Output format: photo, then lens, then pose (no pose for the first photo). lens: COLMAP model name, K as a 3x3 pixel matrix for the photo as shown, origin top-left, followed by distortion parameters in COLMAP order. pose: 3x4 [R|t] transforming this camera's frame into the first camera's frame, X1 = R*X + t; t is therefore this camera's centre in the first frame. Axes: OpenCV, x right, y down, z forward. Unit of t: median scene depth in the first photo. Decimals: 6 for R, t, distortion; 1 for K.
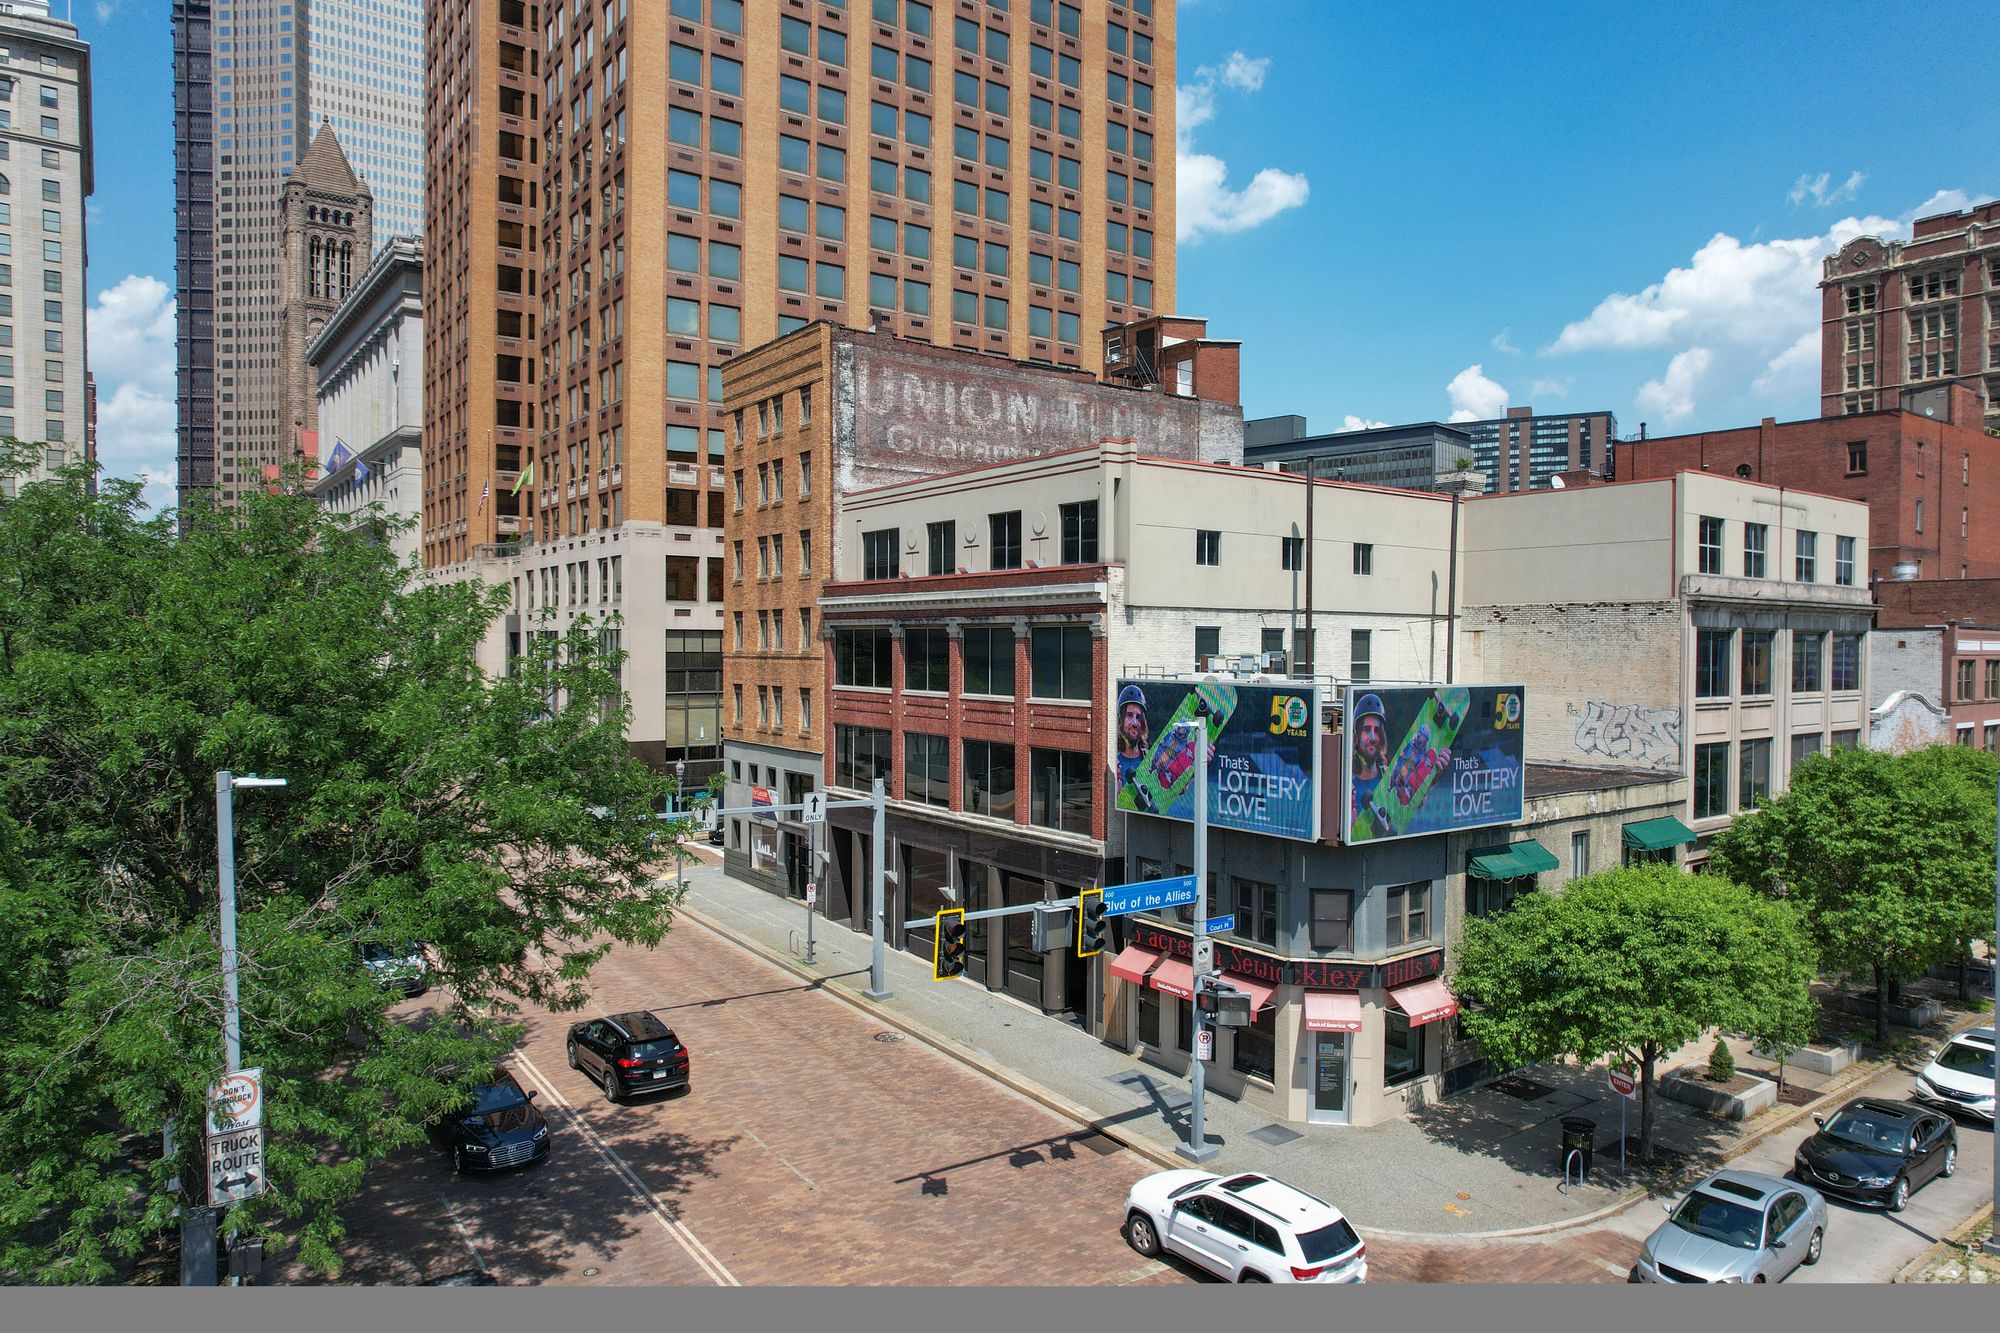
lens RADIAL K [[1272.4, 0, 1003.0], [0, 1272.4, 667.3], [0, 0, 1]] dist [-0.003176, -0.000310]
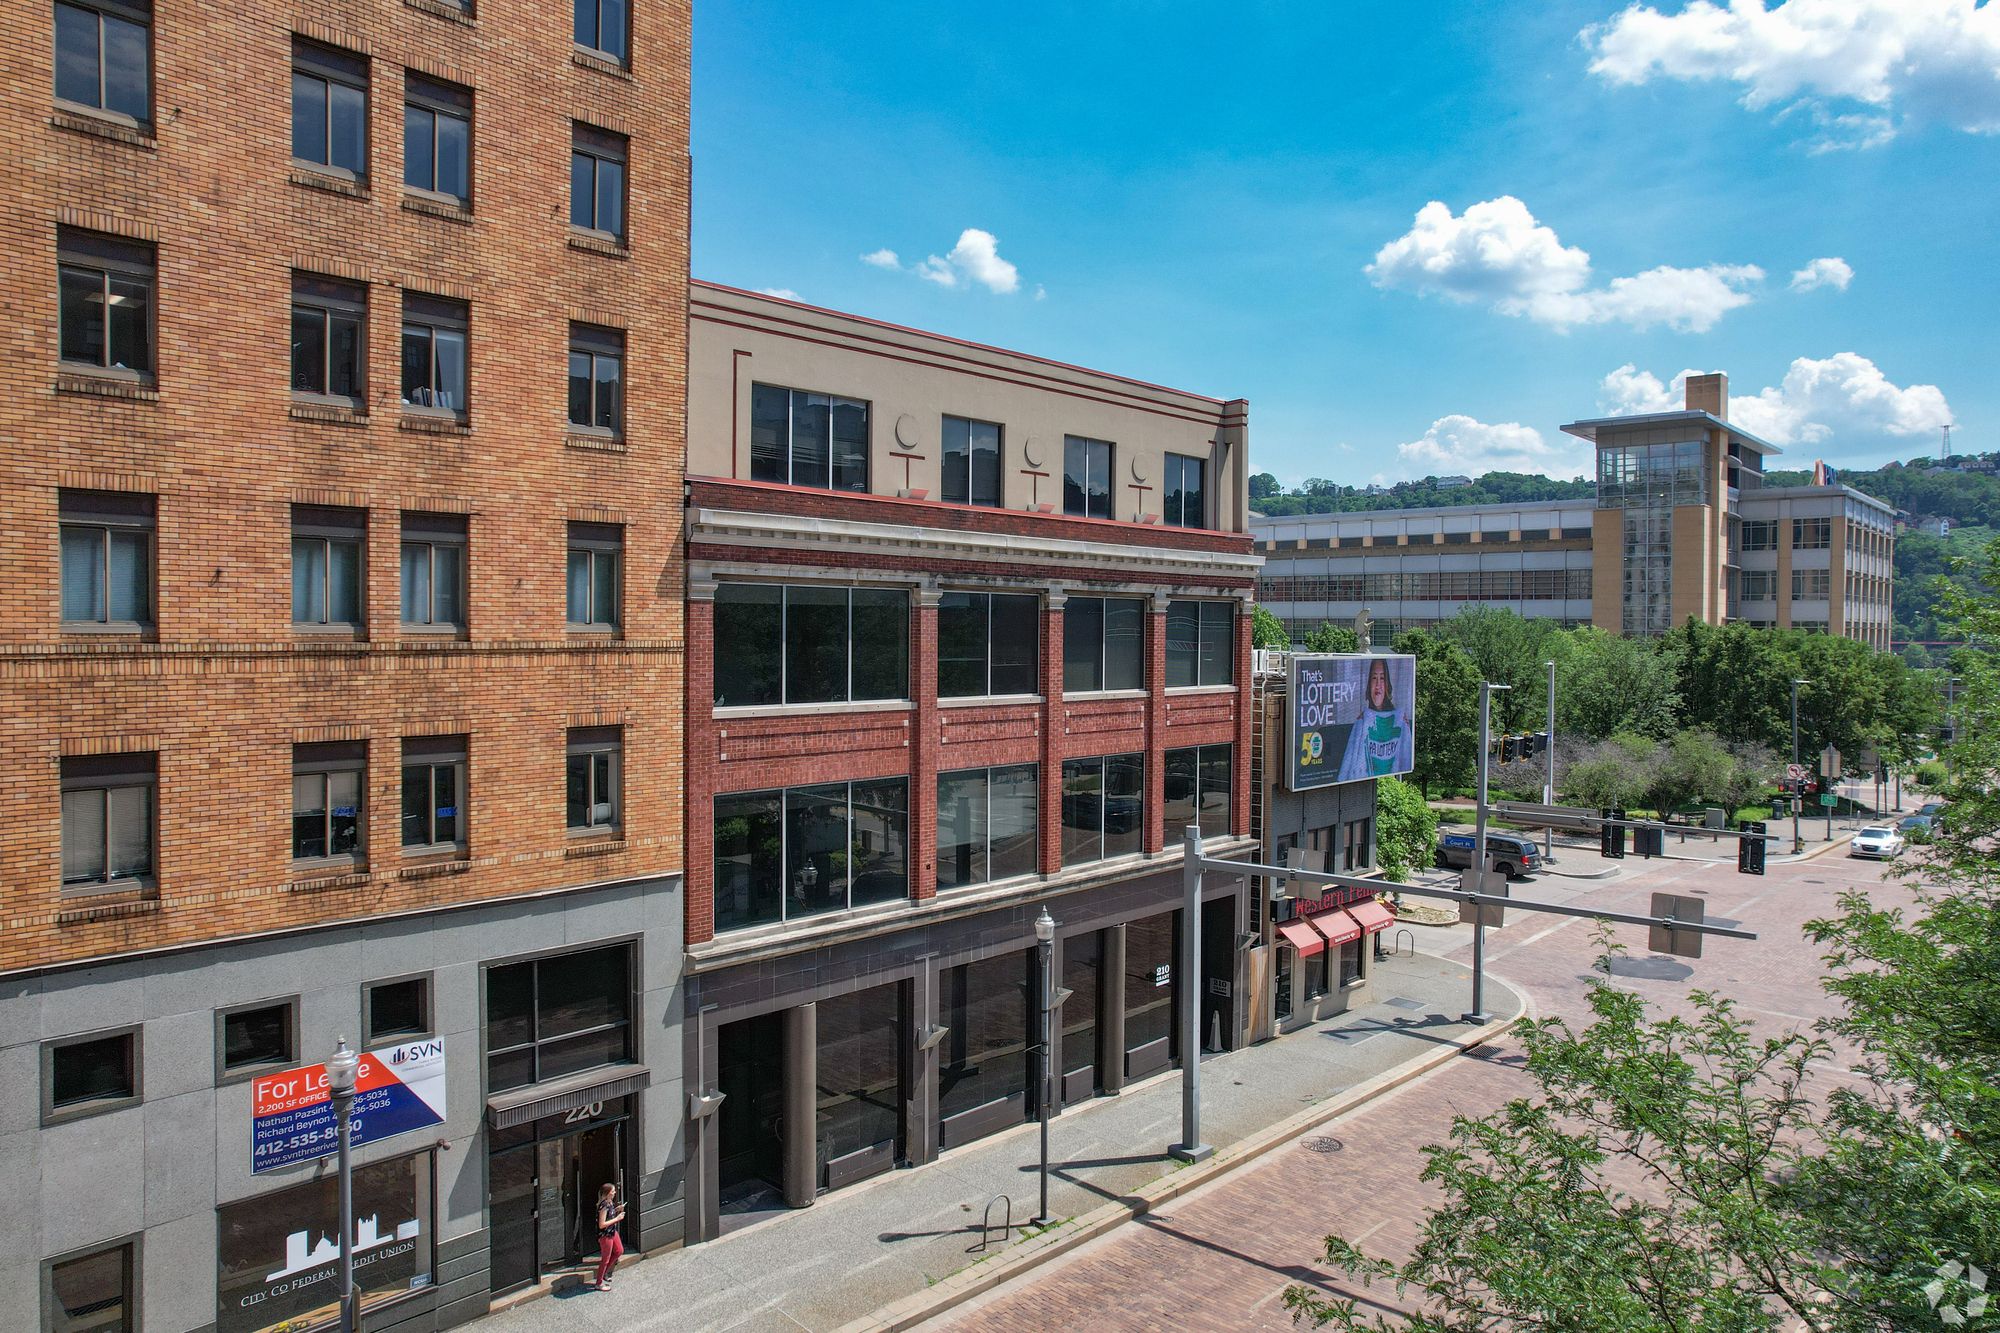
lens RADIAL K [[1272.4, 0, 1001.9], [0, 1272.4, 655.6], [0, 0, 1]] dist [-0.003176, -0.000310]
pose [[-0.183630, -0.029562, 0.982551, -0.684085], [0.007719, 0.999474, 0.031514, -0.020942], [-0.982965, 0.013371, -0.183305, 1.147678]]
